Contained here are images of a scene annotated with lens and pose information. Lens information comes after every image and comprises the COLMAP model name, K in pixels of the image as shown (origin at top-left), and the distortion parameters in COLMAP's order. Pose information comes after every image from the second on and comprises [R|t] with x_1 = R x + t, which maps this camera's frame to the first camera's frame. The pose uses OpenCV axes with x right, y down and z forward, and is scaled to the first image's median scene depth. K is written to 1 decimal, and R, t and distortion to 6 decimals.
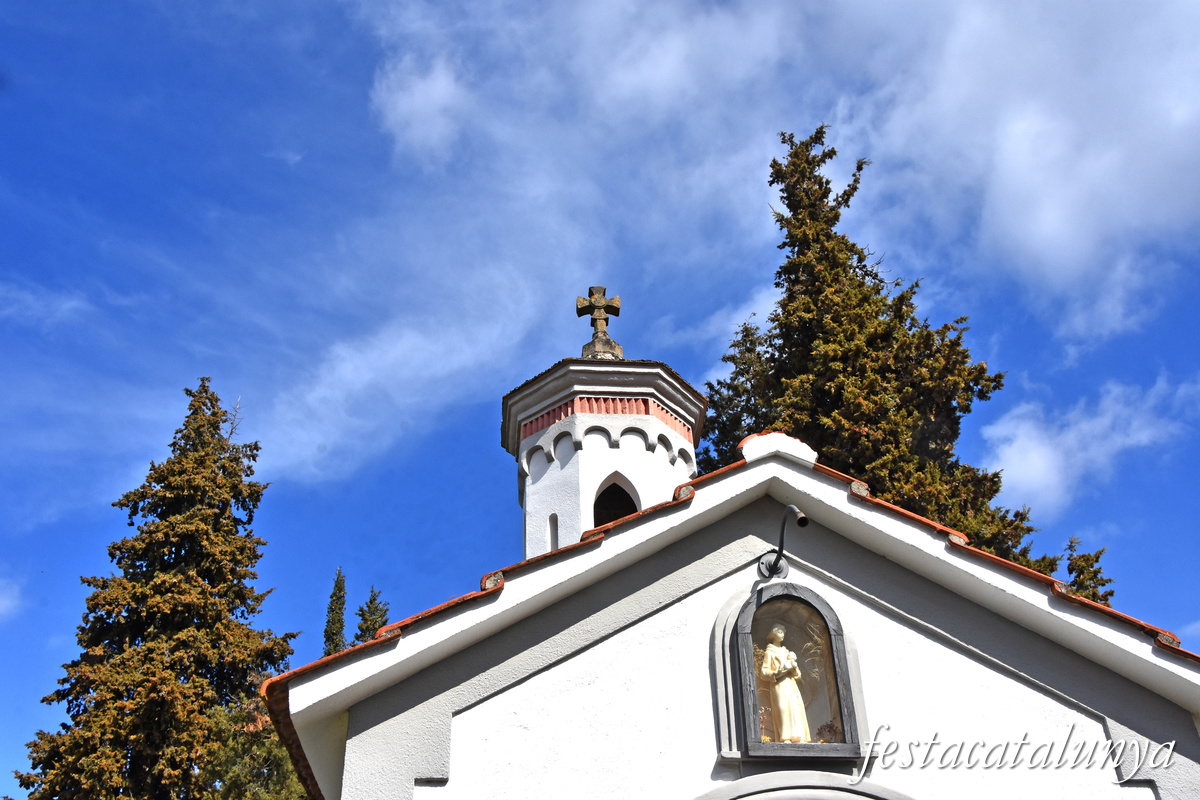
lens RADIAL K [[1080.6, 0, 600.0], [0, 1080.6, 400.0], [0, 0, 1]] dist [-0.080655, 0.009480]
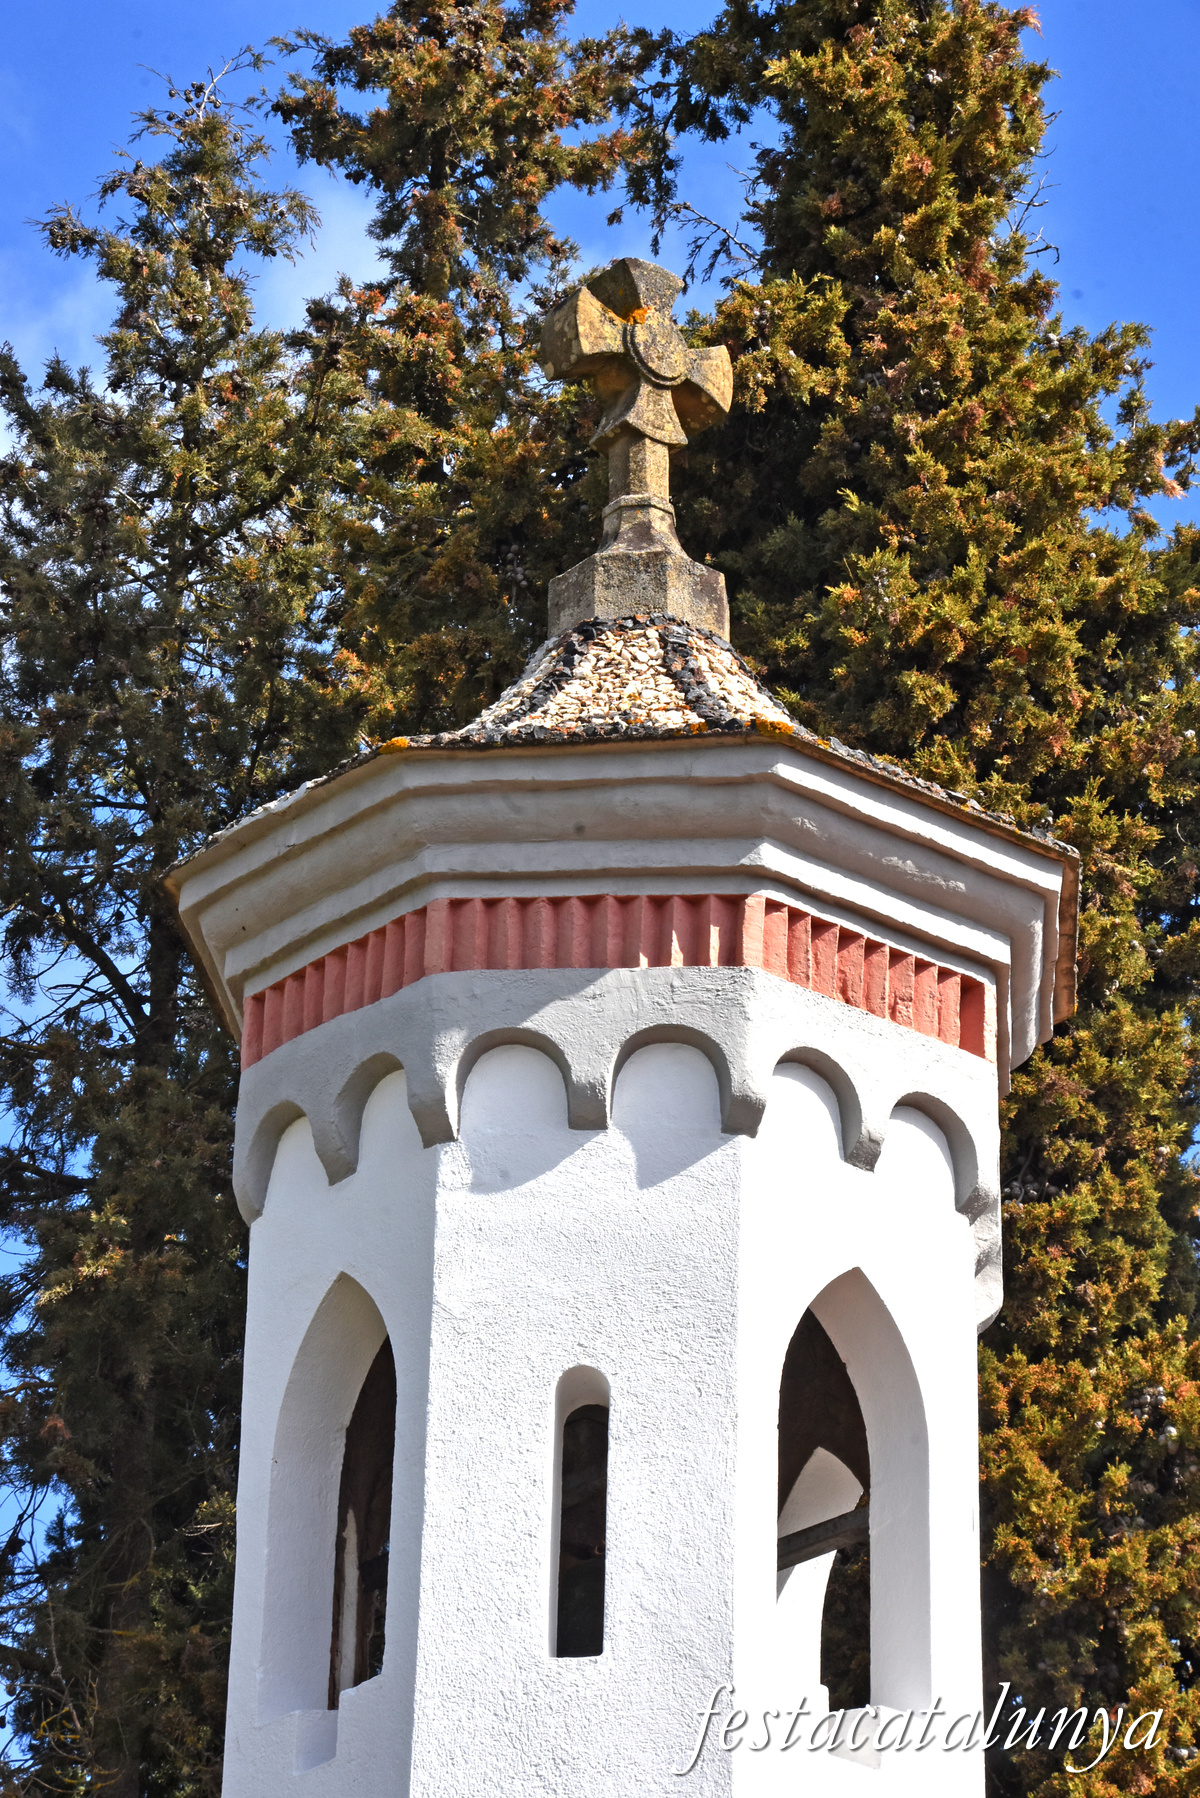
lens RADIAL K [[6378.4, 0, 600.0], [0, 6378.4, 899.0], [0, 0, 1]] dist [1.260036, -2.594944]
pose [[0.816052, 0.298597, 0.494873, -0.731917], [-0.374517, 0.925324, 0.059262, -0.070685], [-0.440222, -0.233699, 0.866942, -0.184106]]
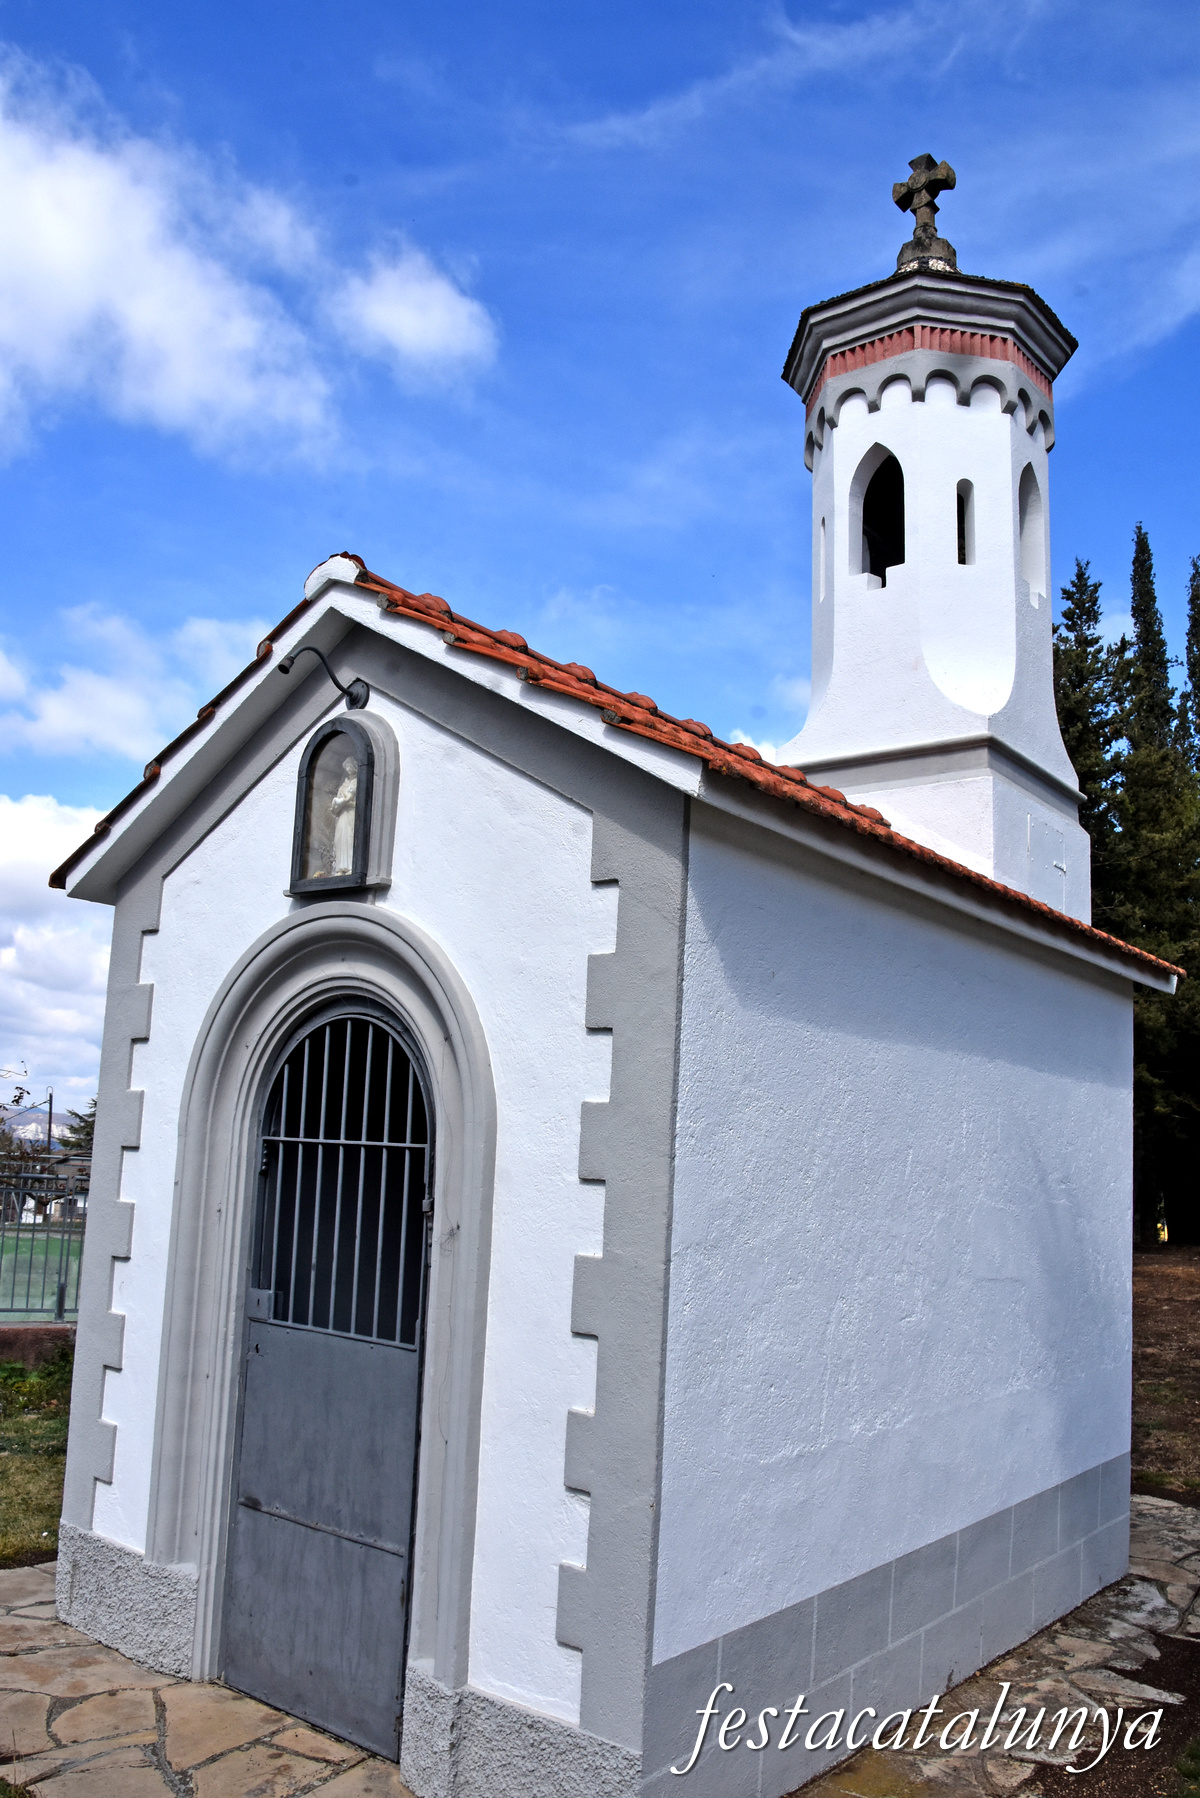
lens RADIAL K [[1395.6, 0, 598.8], [0, 1395.6, 928.1], [0, 0, 1]] dist [-0.110817, 0.002017]
pose [[0.706391, -0.054718, -0.705704, 0.518975], [0.352428, 0.891826, 0.283622, 0.026957], [0.613846, -0.449057, 0.649261, 0.095753]]
